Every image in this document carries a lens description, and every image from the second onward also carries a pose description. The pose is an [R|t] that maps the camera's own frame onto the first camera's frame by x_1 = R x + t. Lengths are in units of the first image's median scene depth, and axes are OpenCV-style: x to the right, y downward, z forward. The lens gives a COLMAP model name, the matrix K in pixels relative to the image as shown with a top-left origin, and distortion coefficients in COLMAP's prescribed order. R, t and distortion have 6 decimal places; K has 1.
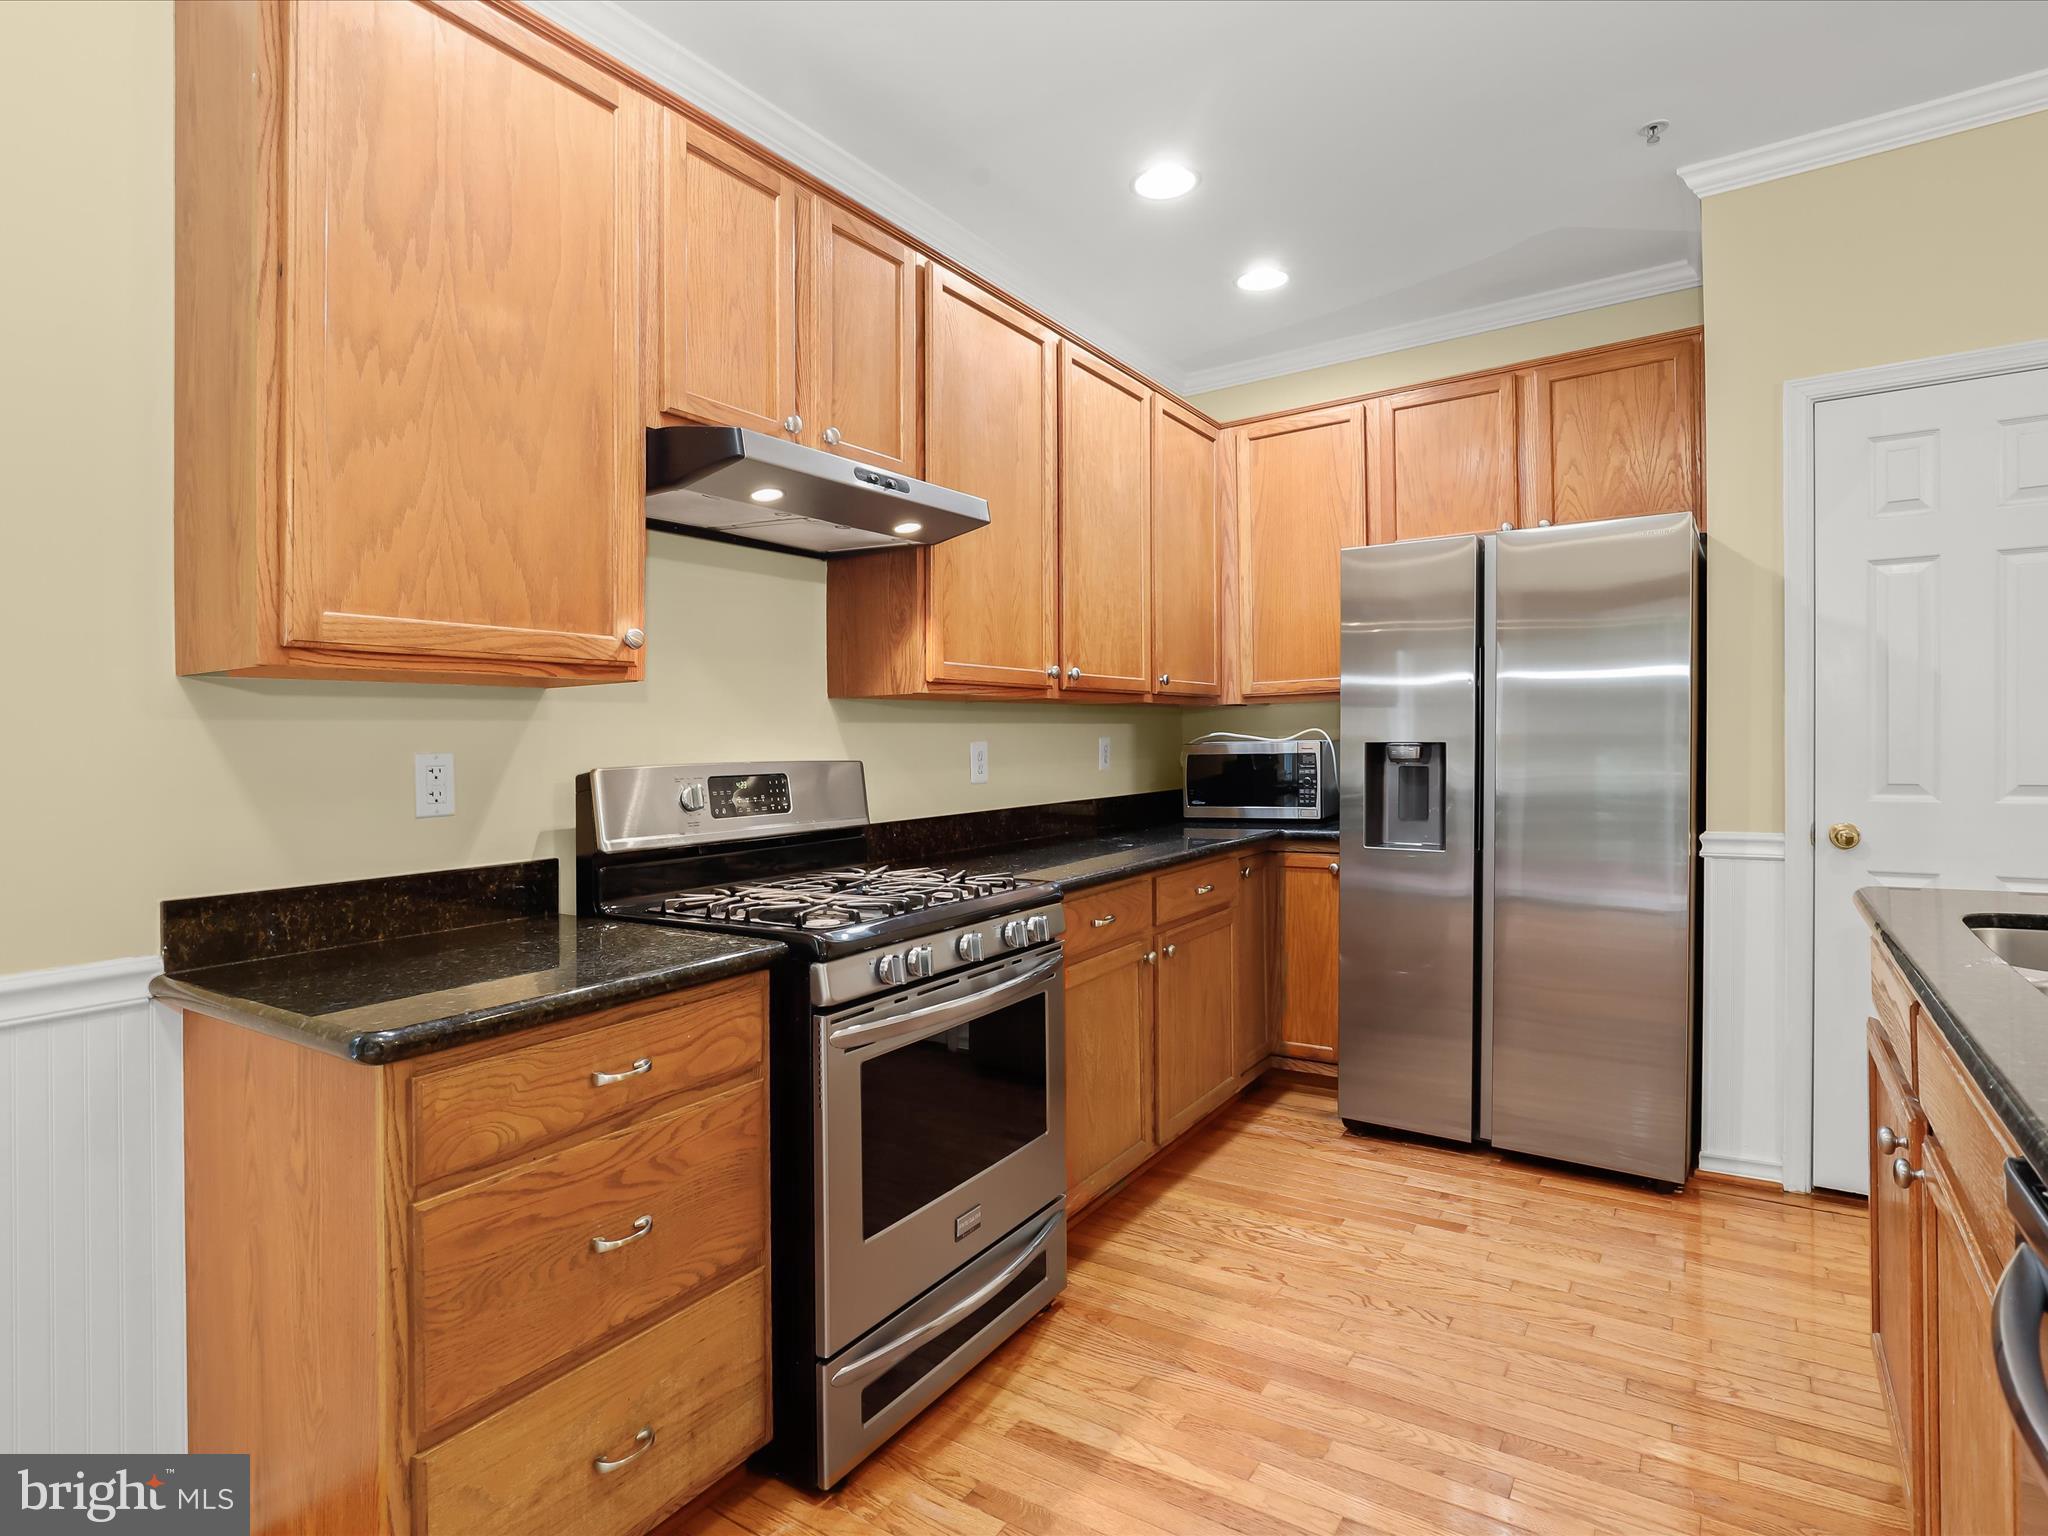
lens RADIAL K [[1079.9, 0, 1024.6], [0, 1079.9, 761.2], [0, 0, 1]] dist [-0.005748, 0.000300]
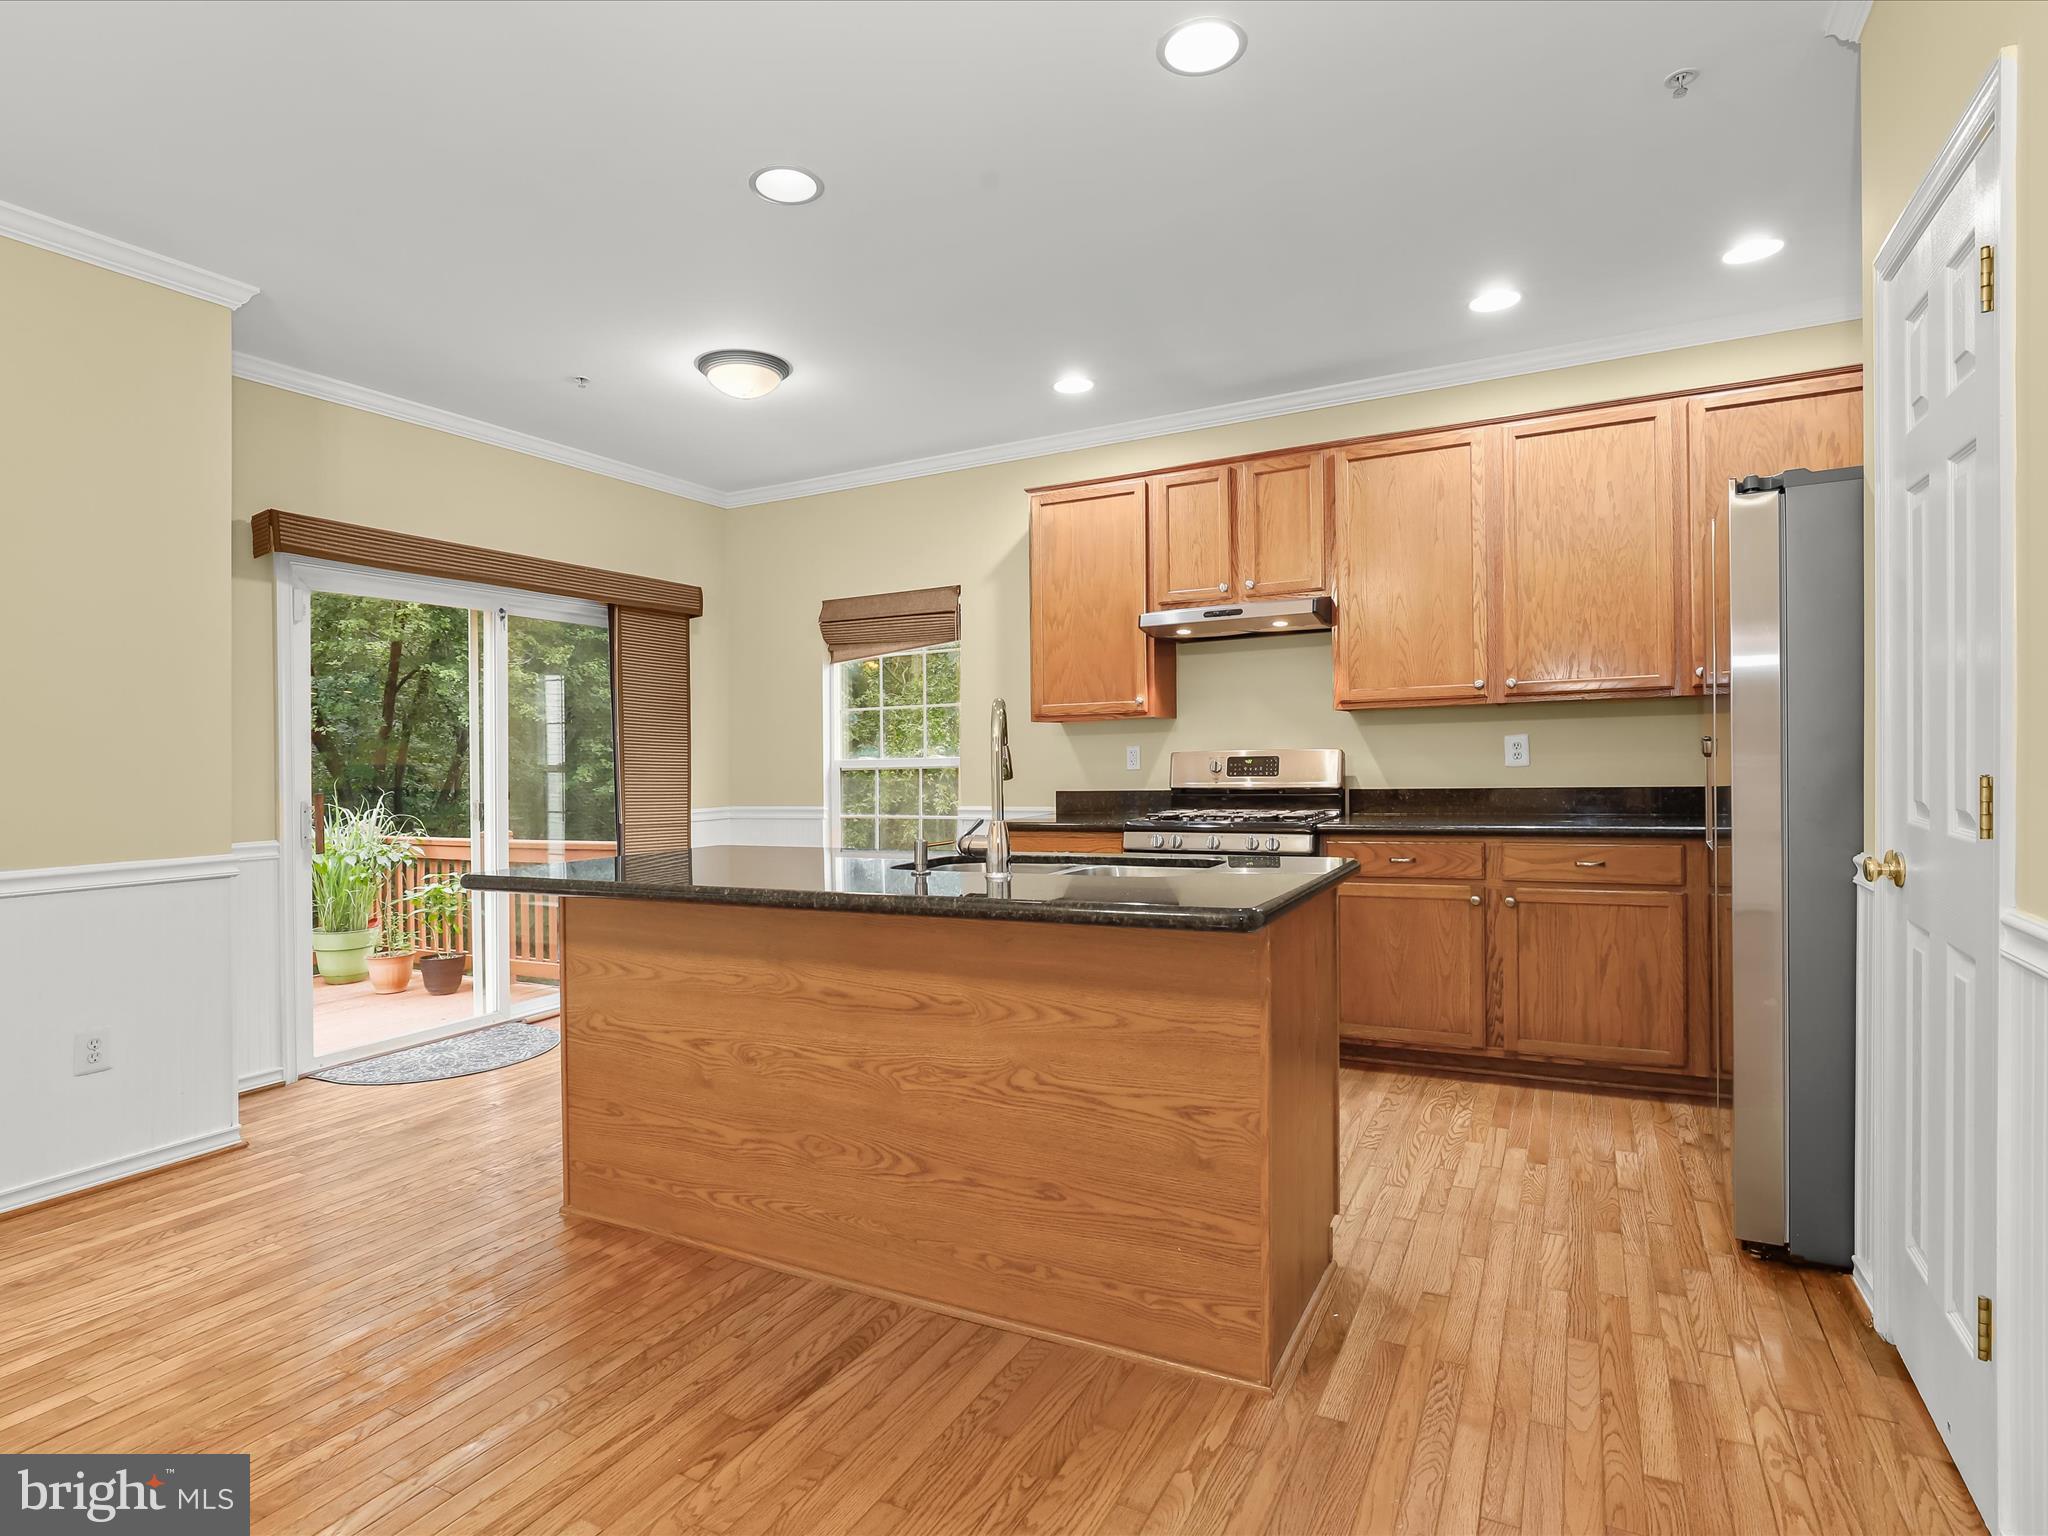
lens RADIAL K [[1079.9, 0, 1025.0], [0, 1079.9, 757.1], [0, 0, 1]] dist [-0.005748, 0.000300]
pose [[0.096440, 0.021042, -0.995116, 1.506921], [0.007155, 0.999736, 0.021833, -0.029643], [0.995313, -0.009226, 0.096264, 0.350384]]
